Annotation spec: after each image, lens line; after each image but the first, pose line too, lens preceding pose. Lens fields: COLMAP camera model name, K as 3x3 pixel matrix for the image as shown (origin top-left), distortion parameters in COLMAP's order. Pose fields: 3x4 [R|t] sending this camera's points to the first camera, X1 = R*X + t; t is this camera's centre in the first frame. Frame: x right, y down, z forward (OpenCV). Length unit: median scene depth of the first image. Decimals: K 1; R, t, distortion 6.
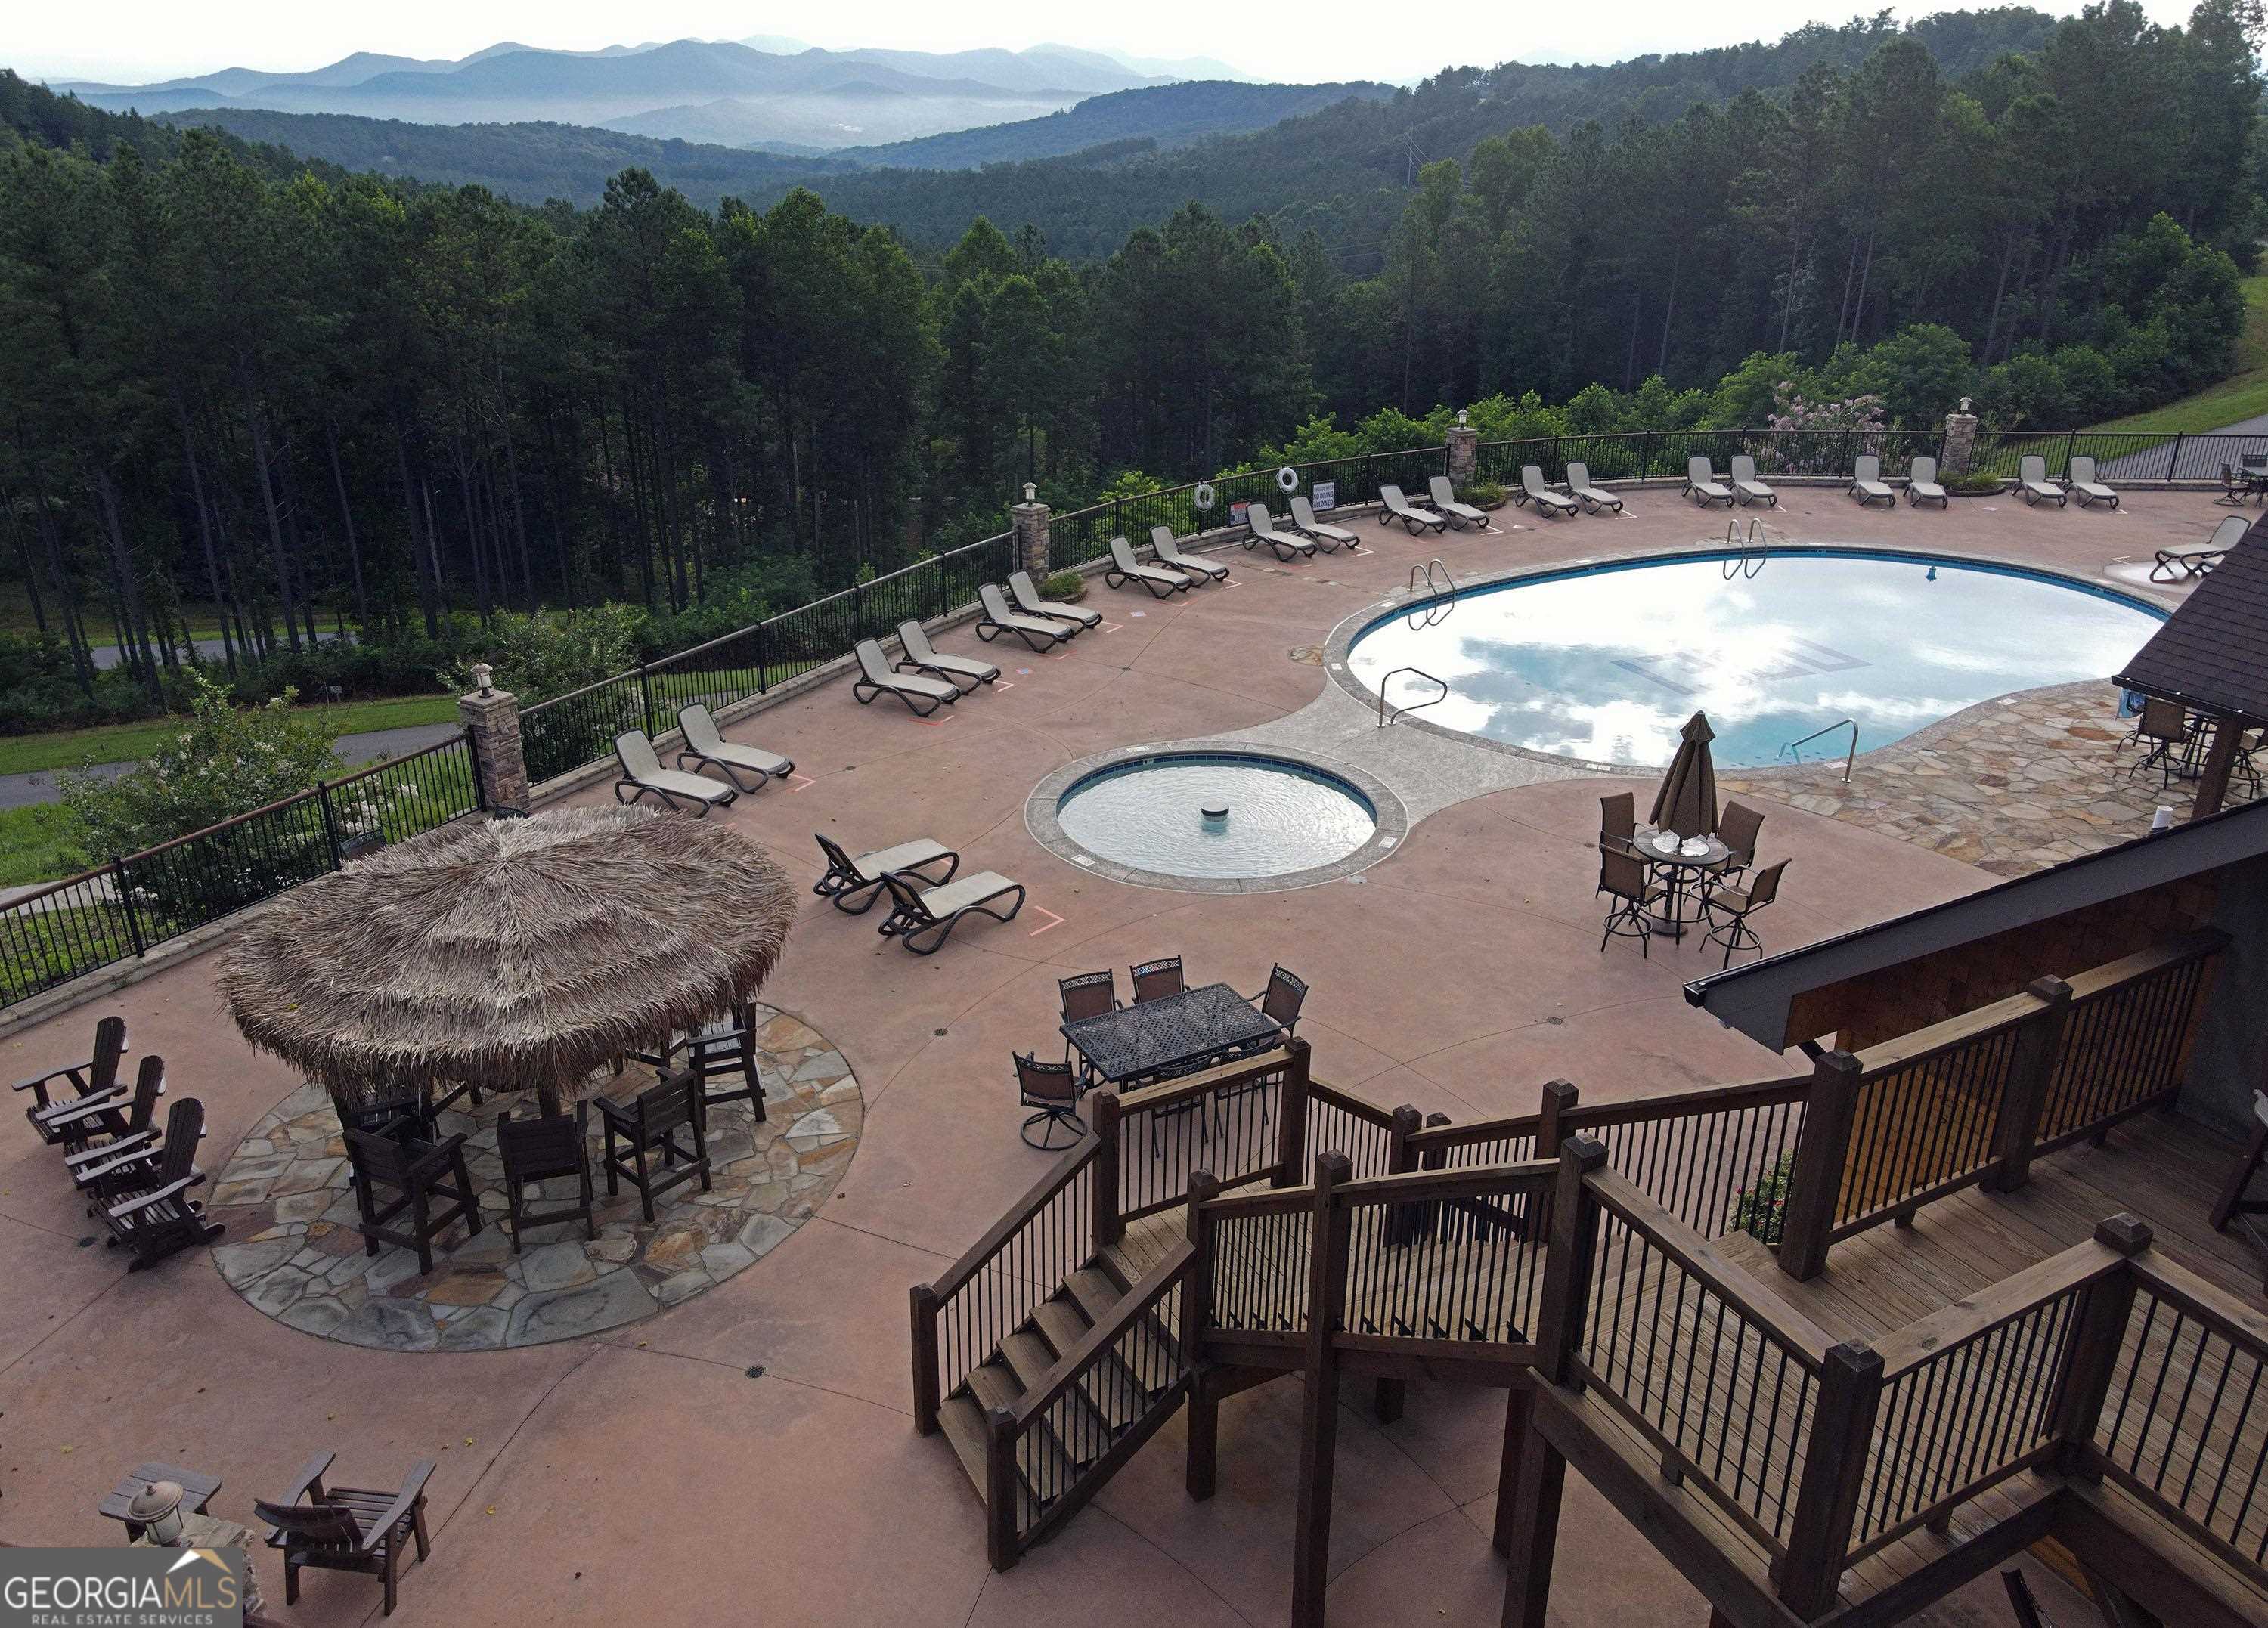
lens RADIAL K [[1663.1, 0, 1134.0], [0, 1663.1, 814.0], [0, 0, 1]] dist [0.000524, 0.026485]
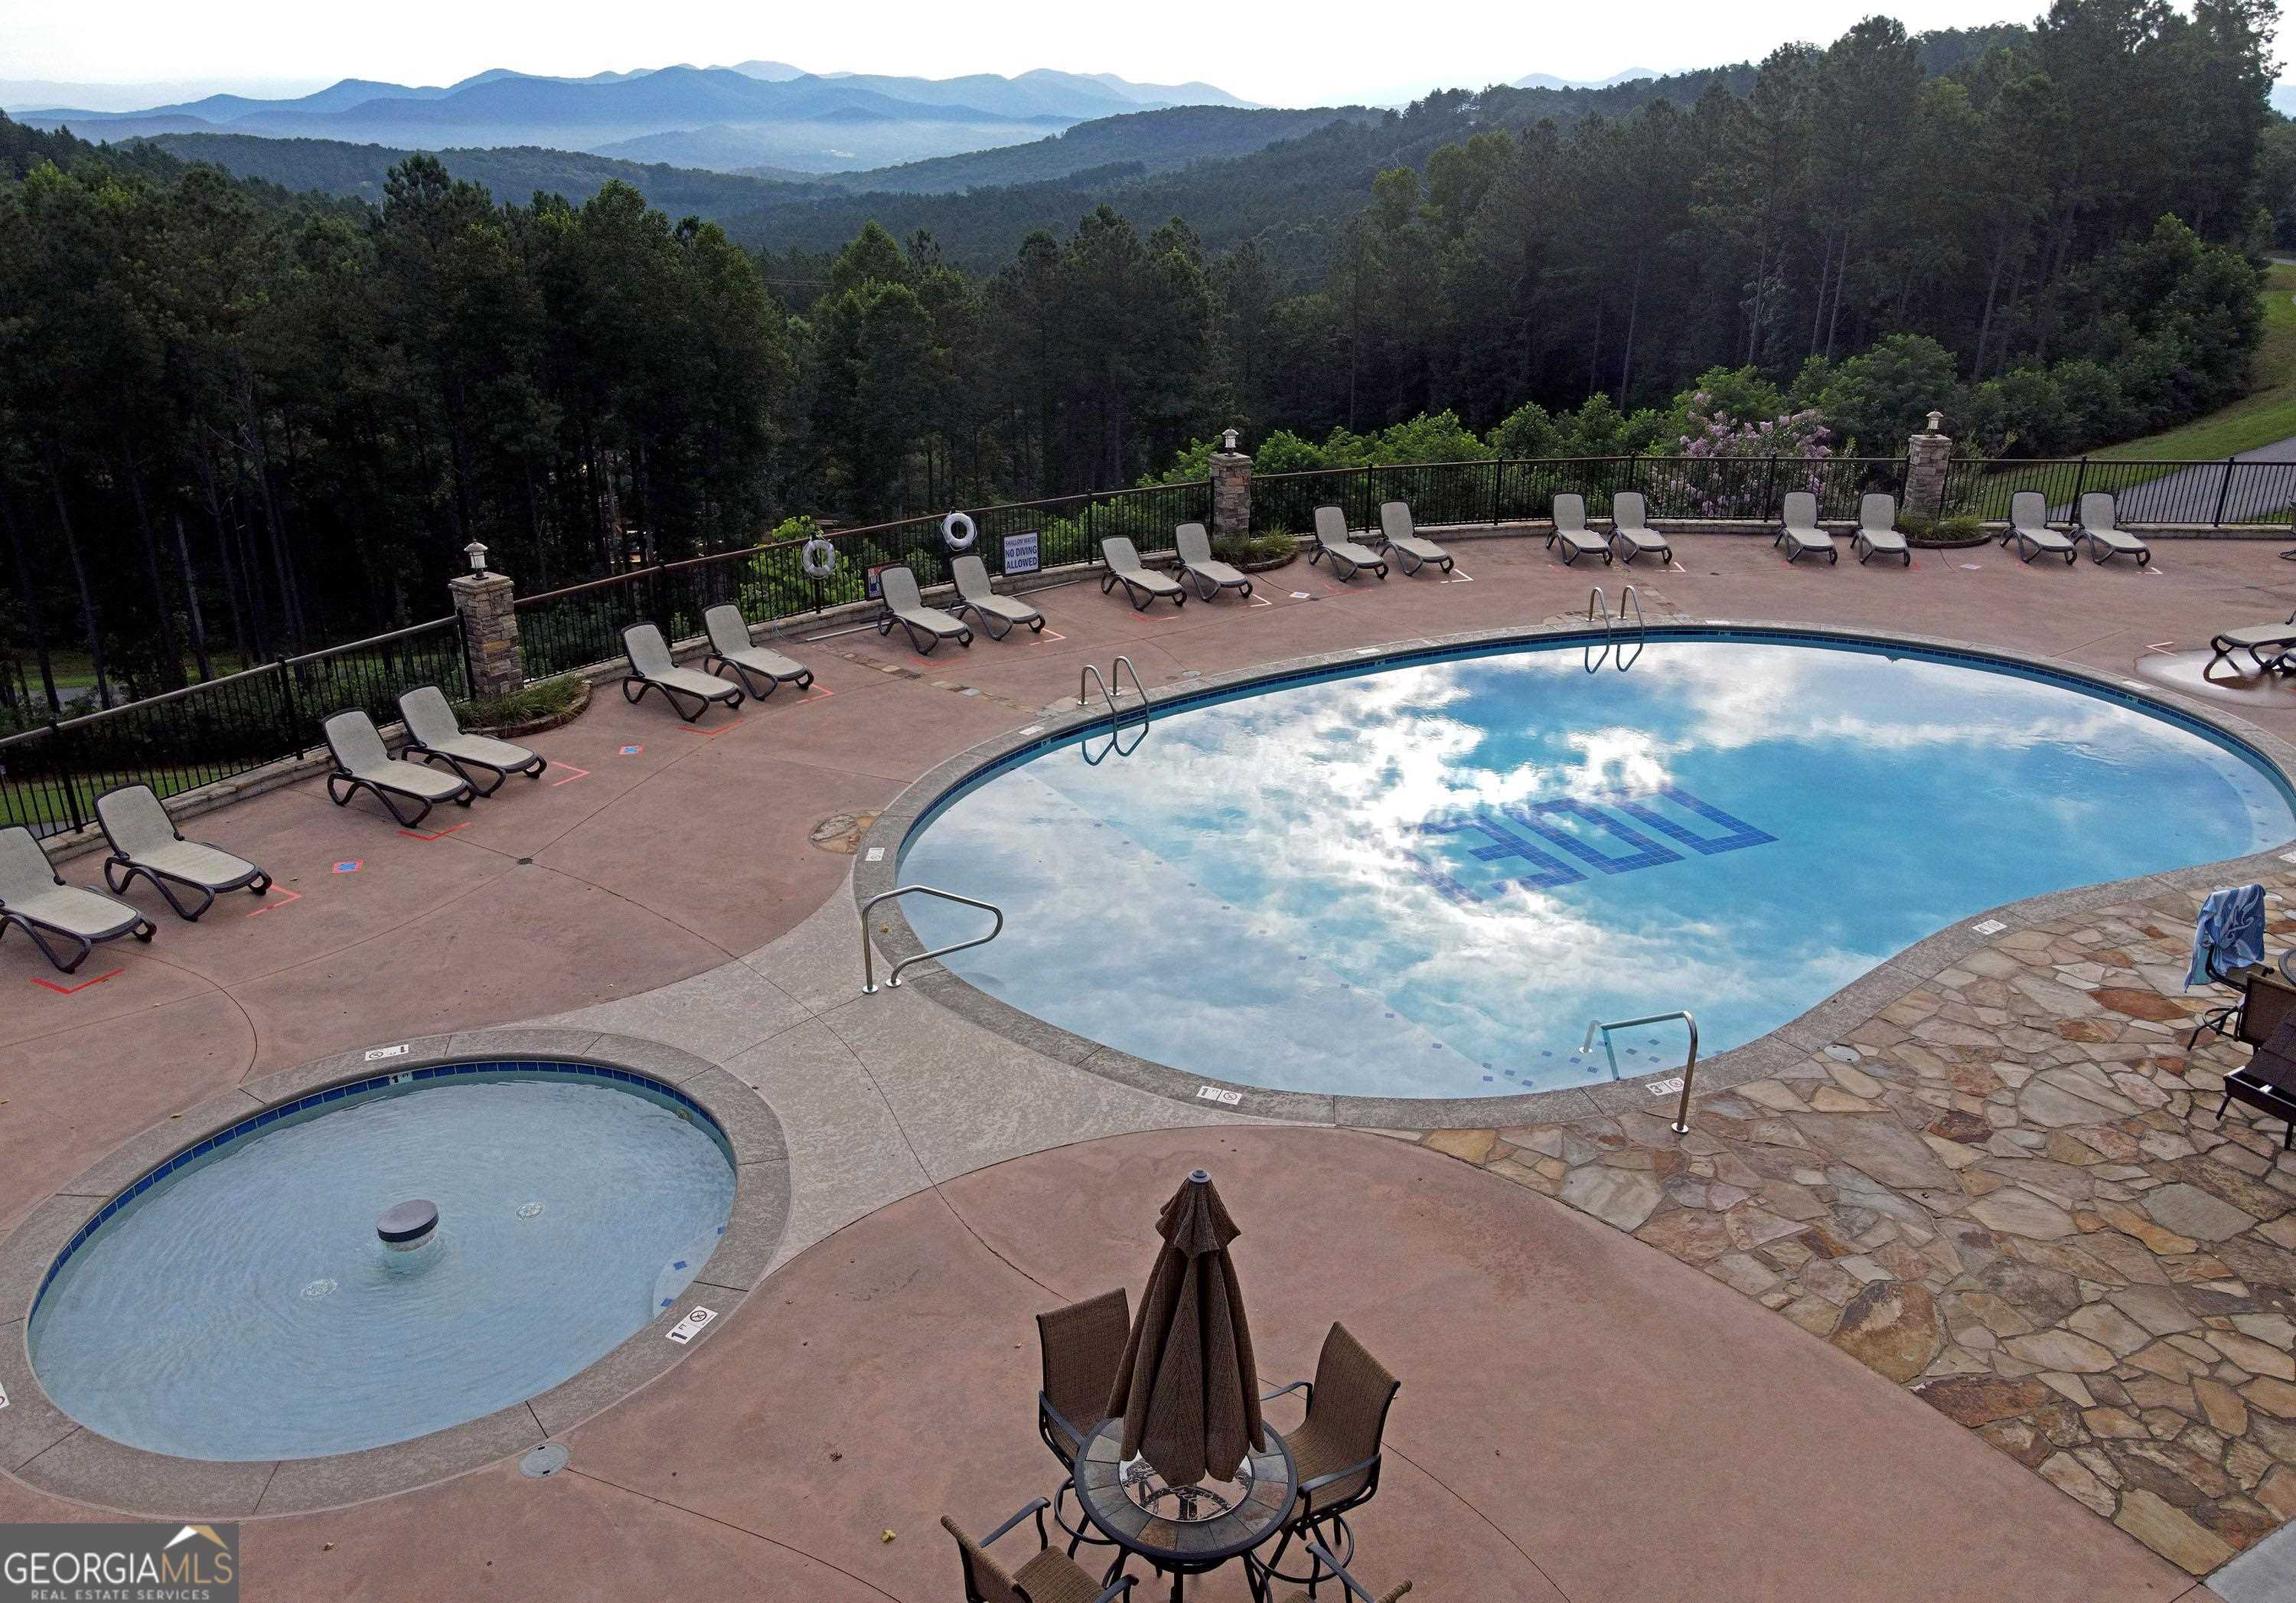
lens RADIAL K [[1675.8, 0, 1148.0], [0, 1675.8, 801.5], [0, 0, 1]] dist [-0.004045, 0.033940]
pose [[0.999967, -0.003659, 0.007280, 0.150350], [0.003825, 0.999729, -0.022977, -0.064963], [-0.007194, 0.023004, 0.999709, 0.276566]]
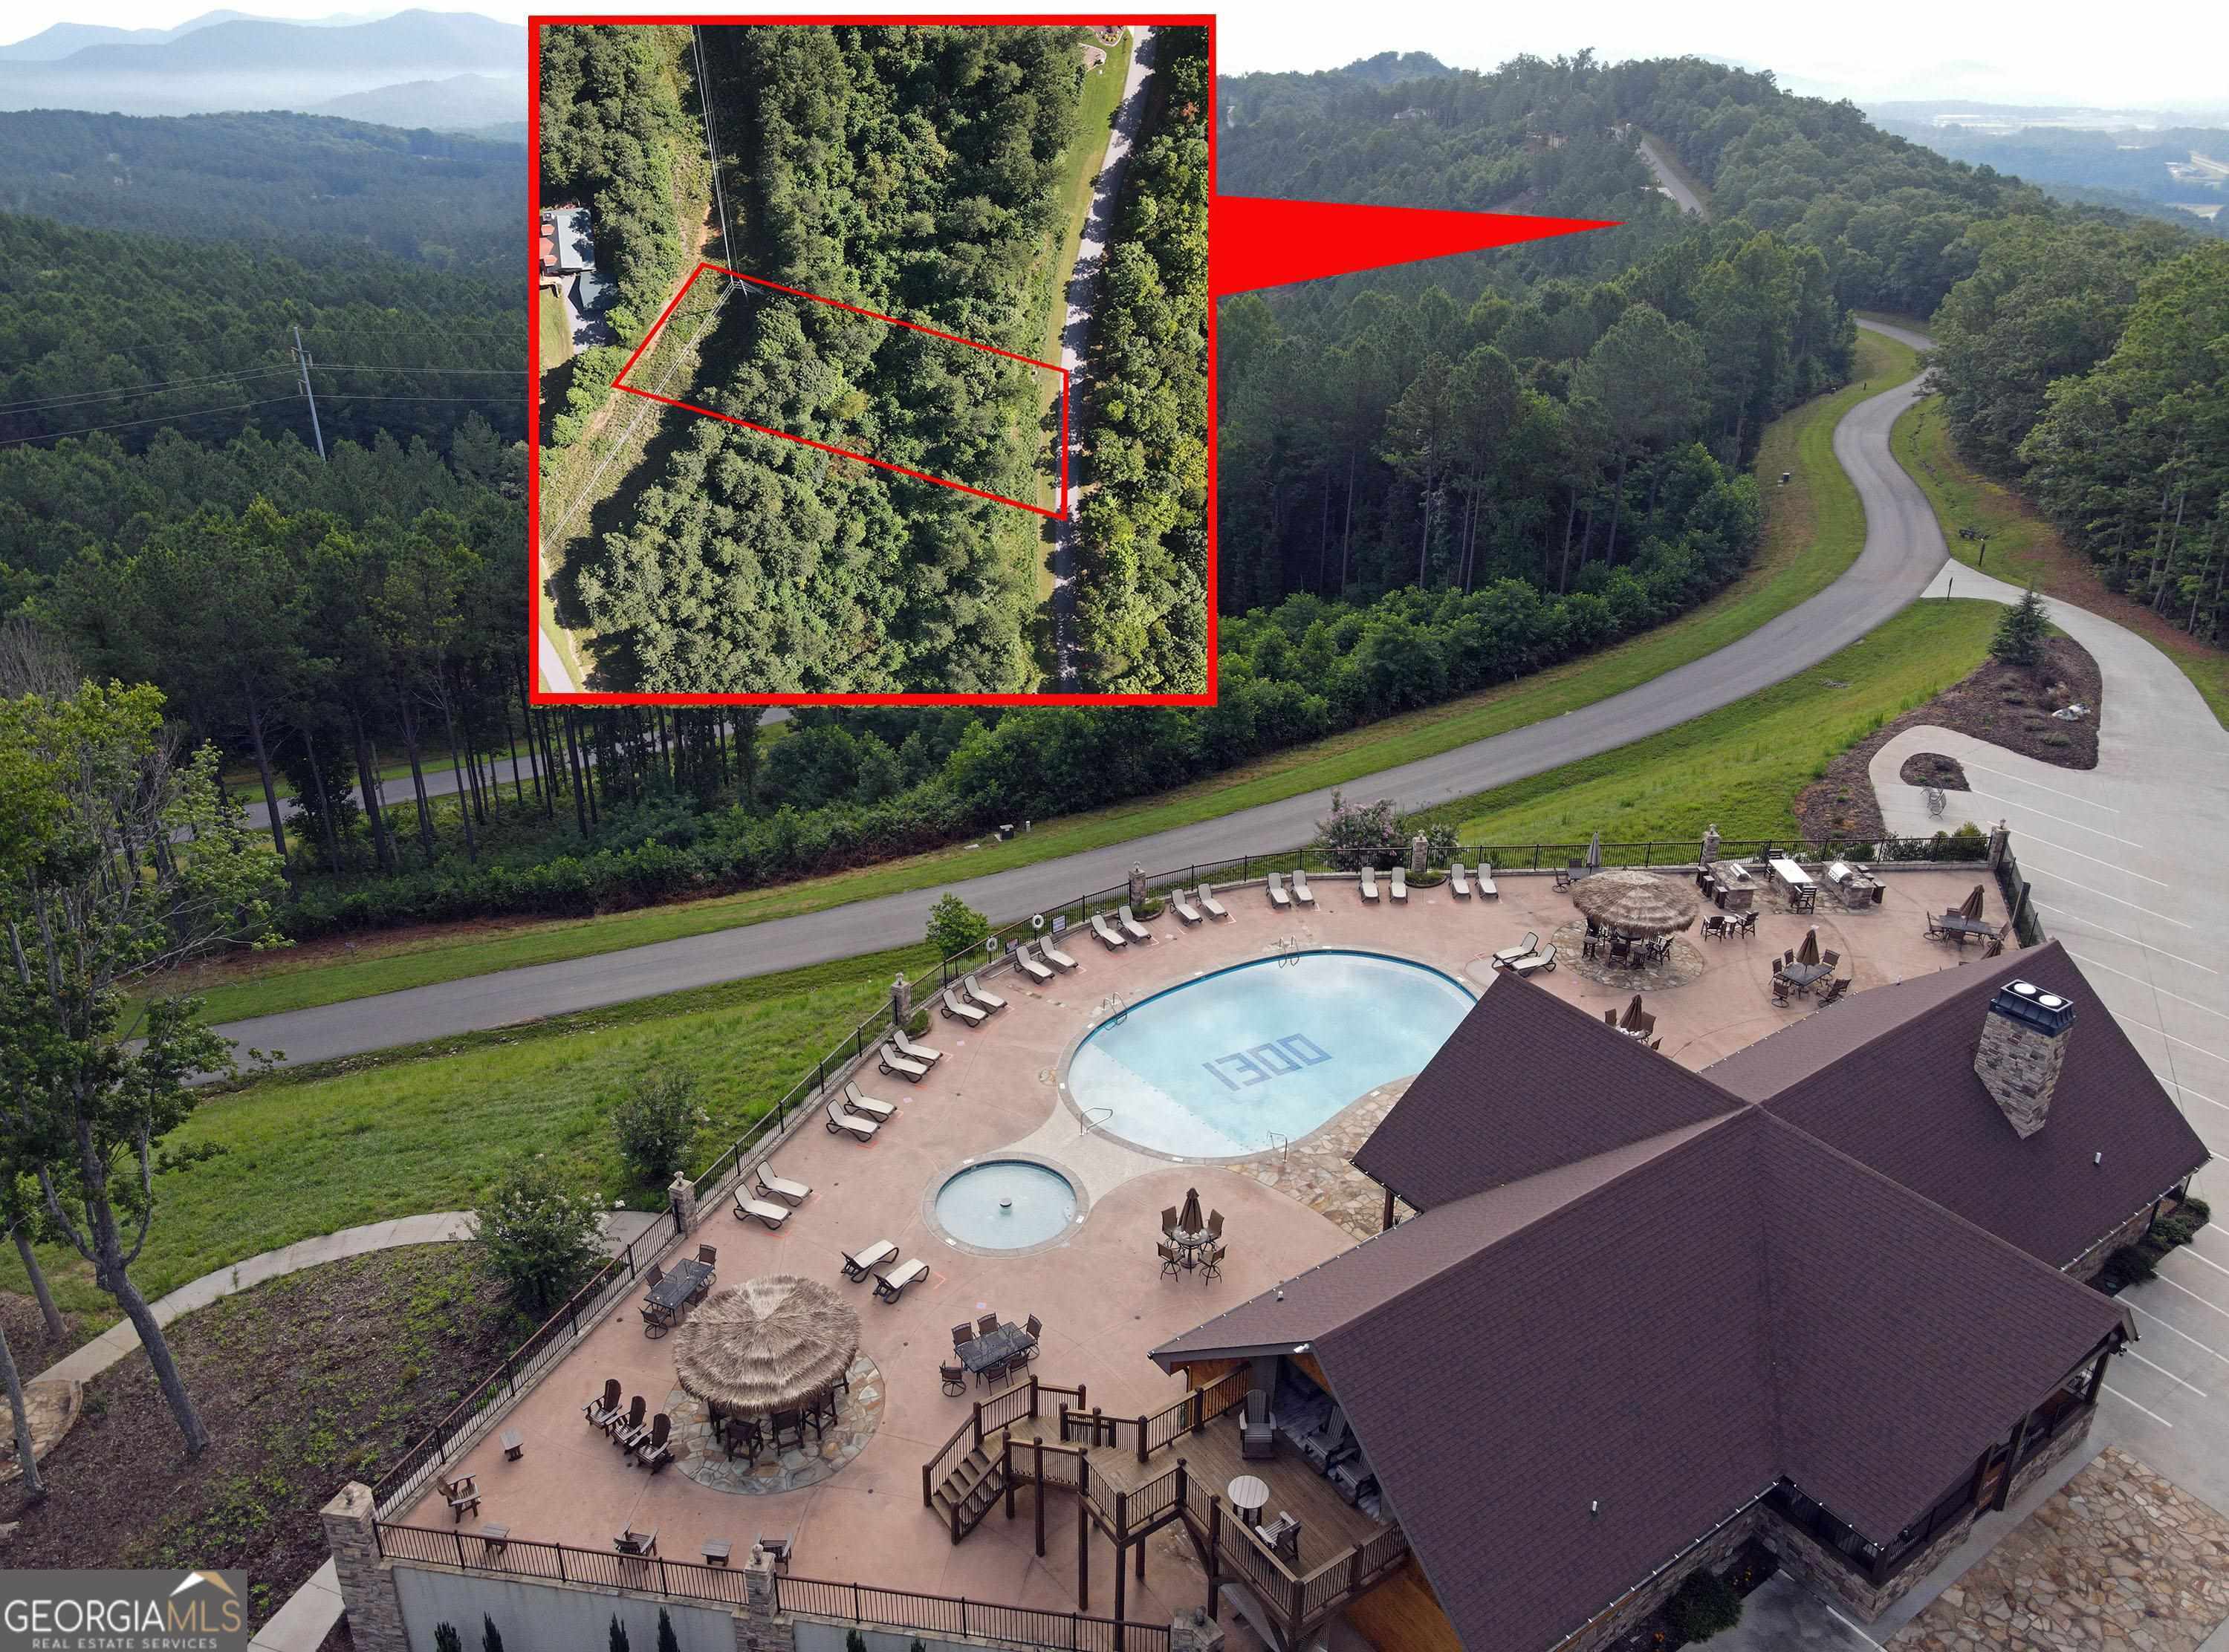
lens RADIAL K [[1660.2, 0, 1114.5], [0, 1660.2, 826.0], [0, 0, 1]] dist [-0.002776, 0.031127]
pose [[0.992618, -0.053491, 0.108853, -0.012945], [0.049859, 0.998114, 0.035819, -0.330215], [-0.110564, -0.030127, 0.993412, -0.699277]]
